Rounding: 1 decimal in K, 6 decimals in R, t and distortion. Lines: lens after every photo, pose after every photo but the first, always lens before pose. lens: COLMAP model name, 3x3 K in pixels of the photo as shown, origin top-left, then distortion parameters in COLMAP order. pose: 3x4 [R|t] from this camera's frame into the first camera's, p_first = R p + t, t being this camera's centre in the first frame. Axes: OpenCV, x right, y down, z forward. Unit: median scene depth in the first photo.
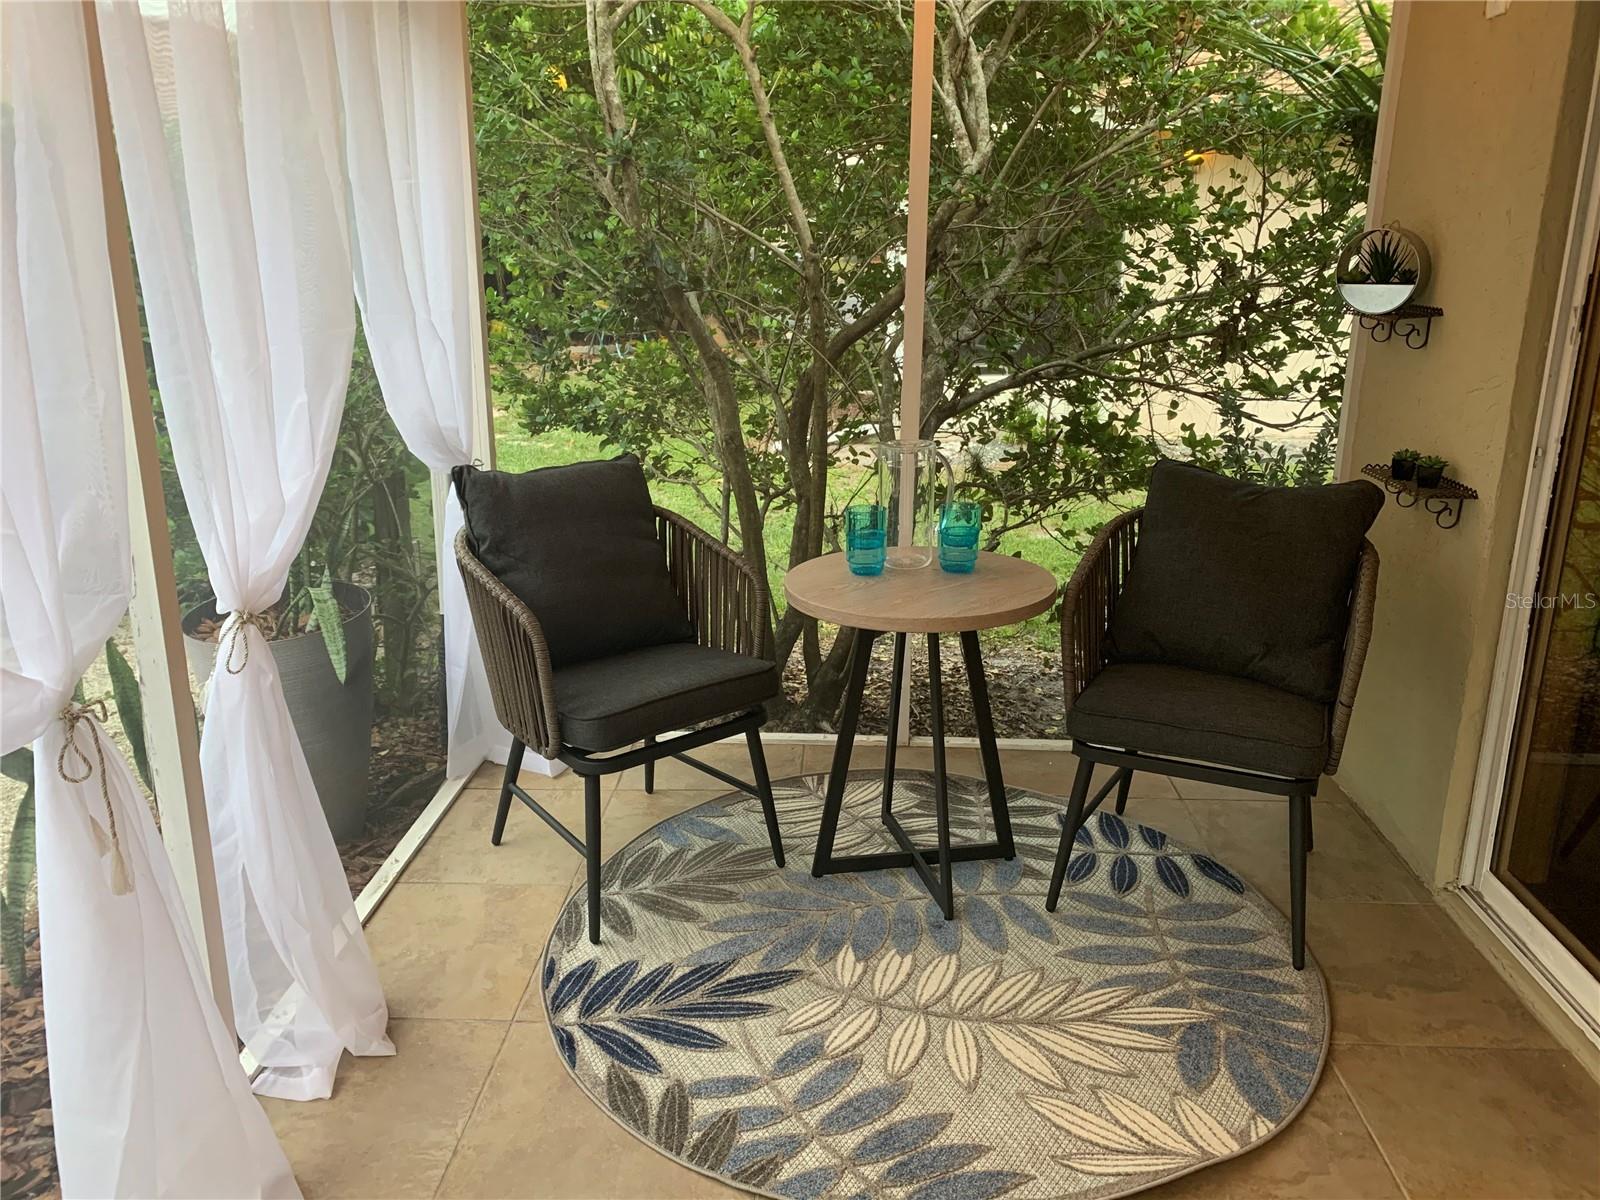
lens RADIAL K [[1221.1, 0, 800.0], [0, 1221.1, 600.0], [0, 0, 1]] dist [0.006547, -0.003343]
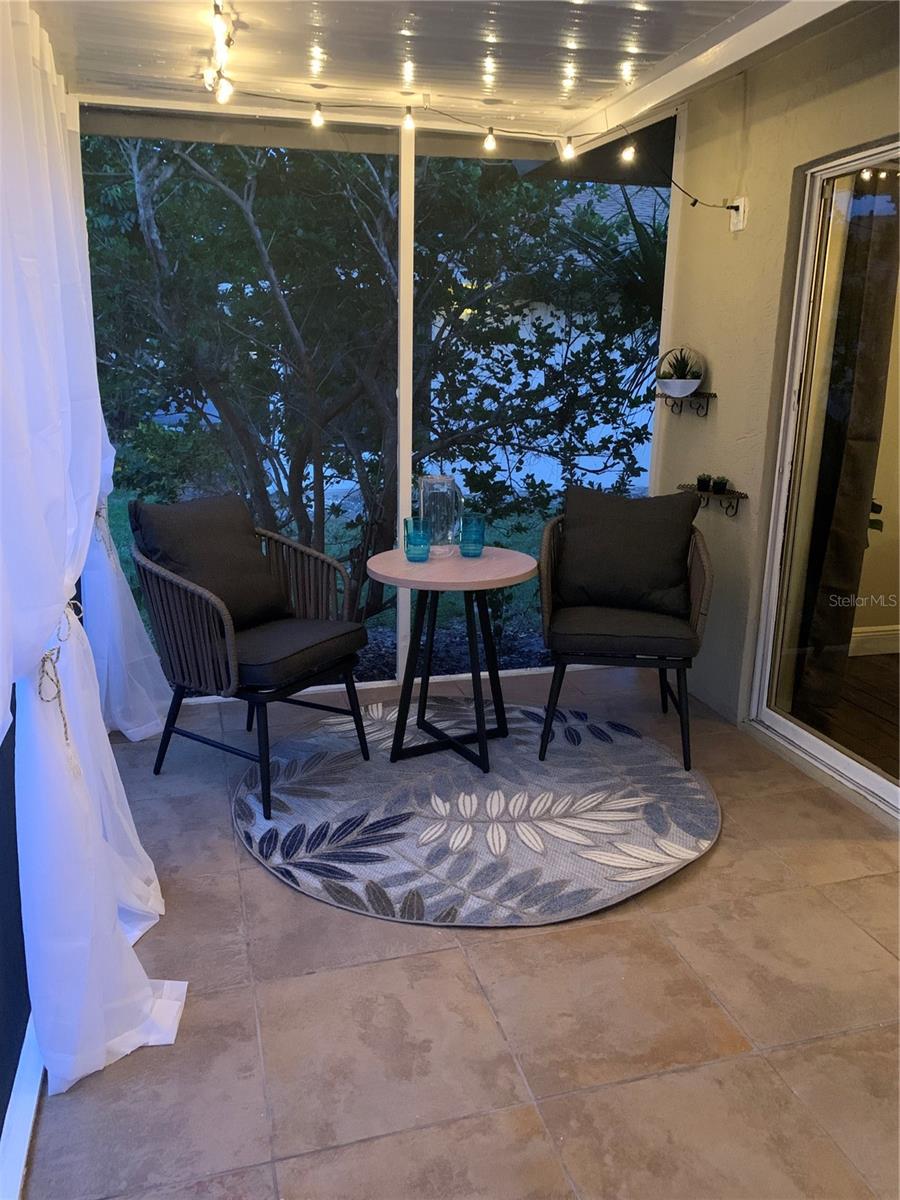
lens RADIAL K [[903.3, 0, 463.6], [0, 903.3, 612.1], [0, 0, 1]] dist [0.100944, -0.242242]
pose [[0.942246, -0.072772, 0.326921, -0.261020], [0.078240, 0.996928, -0.003586, 0.050167], [-0.325656, 0.028957, 0.945045, -0.109663]]
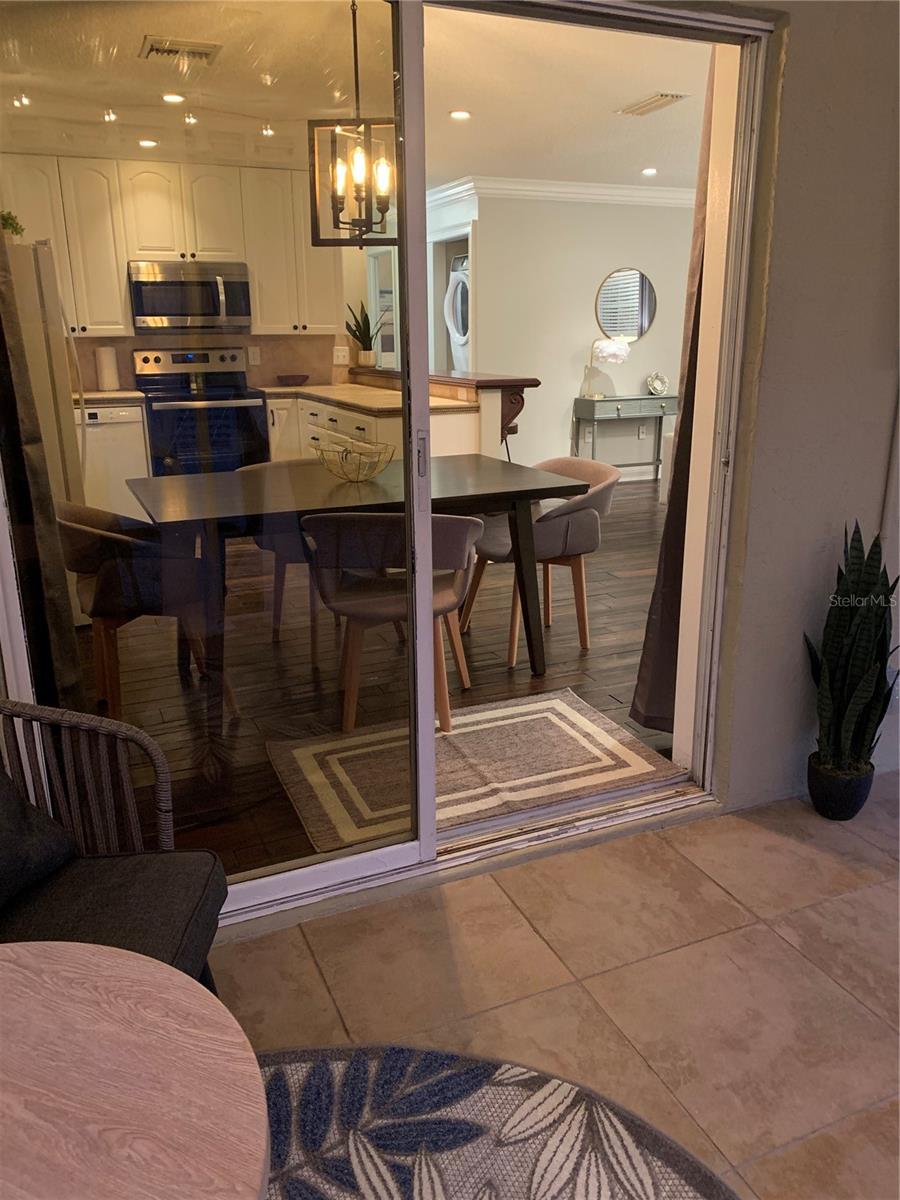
lens RADIAL K [[915.8, 0, 450.0], [0, 915.8, 600.0], [0, 0, 1]] dist [0.006547, -0.003343]
pose [[-0.454311, -0.252713, 0.854247, -0.149607], [0.262136, 0.878542, 0.399311, -0.221201], [-0.851403, 0.405340, -0.332886, 0.829802]]
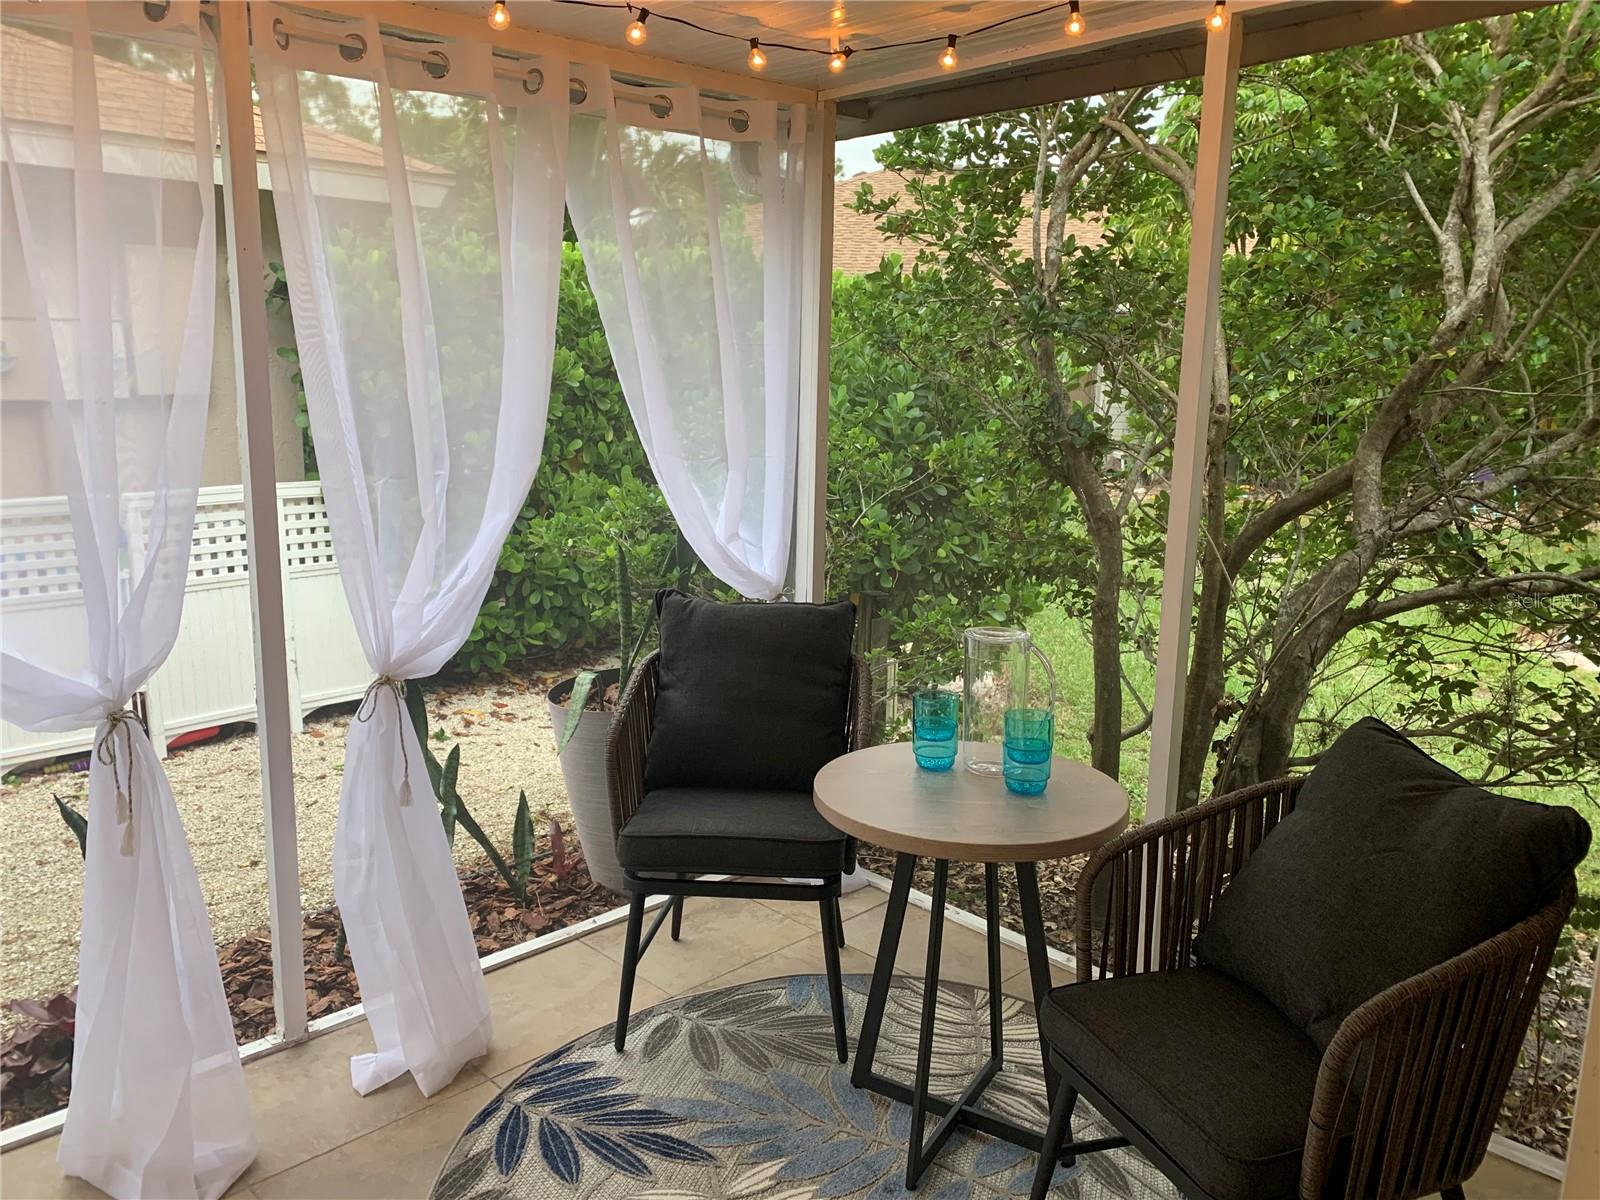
lens RADIAL K [[1221.1, 0, 800.0], [0, 1221.1, 600.0], [0, 0, 1]] dist [0.006547, -0.003343]
pose [[0.722726, 0.141447, -0.676506, 0.550102], [-0.210946, 0.977272, -0.021025, -0.099855], [0.658156, 0.157902, 0.736137, 0.241739]]
